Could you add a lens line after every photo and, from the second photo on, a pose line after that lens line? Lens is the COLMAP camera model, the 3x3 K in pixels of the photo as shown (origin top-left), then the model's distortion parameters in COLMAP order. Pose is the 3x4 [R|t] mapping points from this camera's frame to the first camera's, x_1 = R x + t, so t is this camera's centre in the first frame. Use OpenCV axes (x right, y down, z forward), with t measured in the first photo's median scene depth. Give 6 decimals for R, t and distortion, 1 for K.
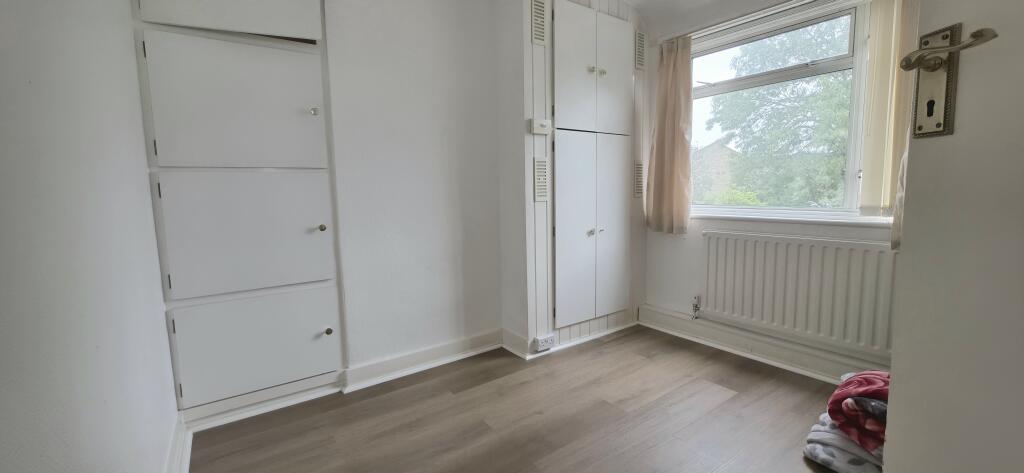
lens RADIAL K [[407.2, 0, 509.4], [0, 407.2, 232.0], [0, 0, 1]] dist [-0.001781, 0.000102]
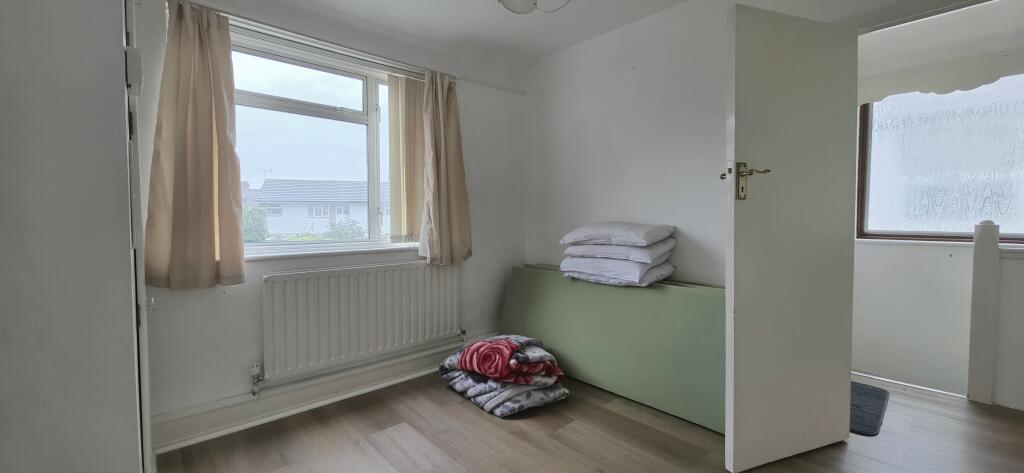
lens RADIAL K [[407.2, 0, 509.4], [0, 407.2, 232.0], [0, 0, 1]] dist [-0.001781, 0.000102]
pose [[-0.104480, -0.013432, 0.994436, -0.361388], [0.117479, 0.992741, 0.025752, -0.052980], [-0.987564, 0.119516, -0.102143, 0.623682]]
